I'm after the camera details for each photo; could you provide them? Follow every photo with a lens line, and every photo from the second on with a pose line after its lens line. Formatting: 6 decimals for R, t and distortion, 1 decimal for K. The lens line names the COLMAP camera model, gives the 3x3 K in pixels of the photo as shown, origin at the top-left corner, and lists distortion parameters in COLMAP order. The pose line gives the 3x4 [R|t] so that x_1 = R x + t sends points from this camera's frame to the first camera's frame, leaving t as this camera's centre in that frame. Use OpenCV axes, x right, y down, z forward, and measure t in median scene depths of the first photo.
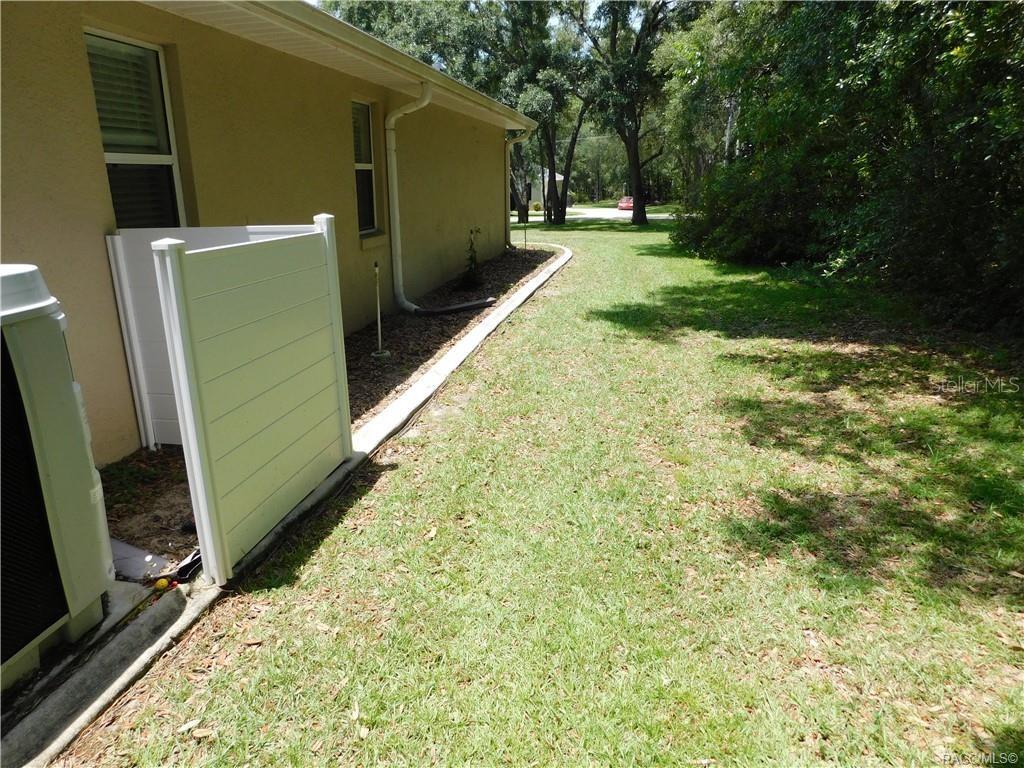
lens RADIAL K [[675.4, 0, 512.9], [0, 675.4, 384.5], [0, 0, 1]] dist [-0.056725, 0.035784]
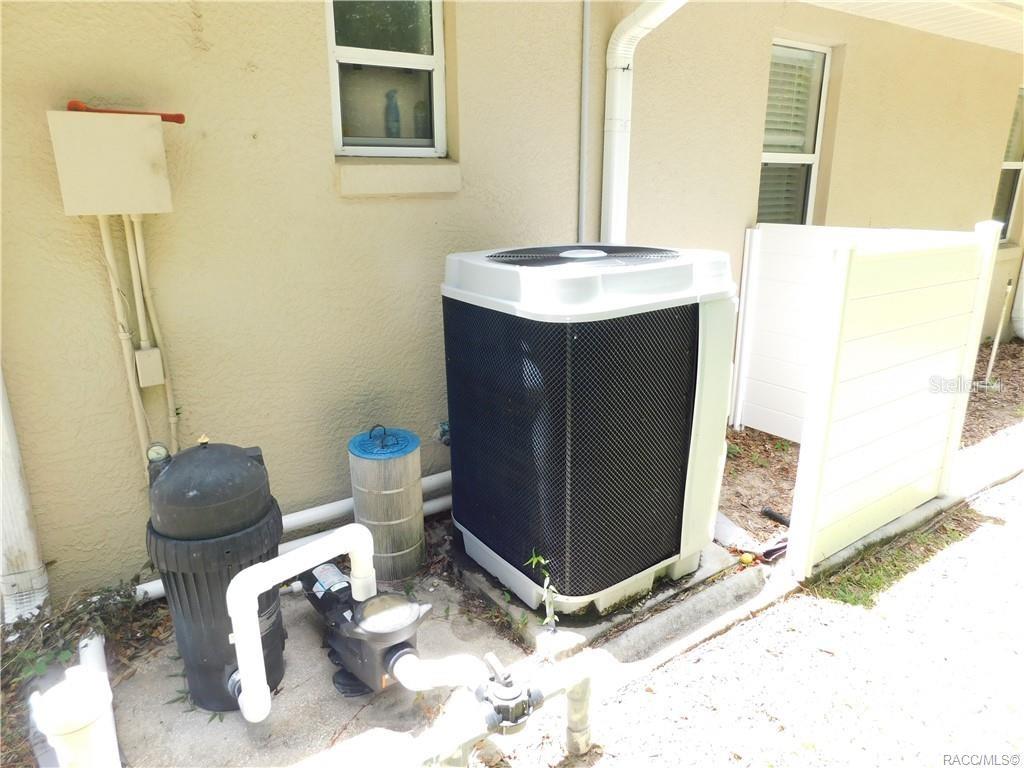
lens RADIAL K [[675.4, 0, 511.7], [0, 675.4, 385.0], [0, 0, 1]] dist [-0.056725, 0.035784]
pose [[0.706279, 0.211663, -0.675550, -0.098478], [-0.207256, 0.974269, 0.088574, 0.009361], [0.676915, 0.077454, 0.731975, -0.051868]]
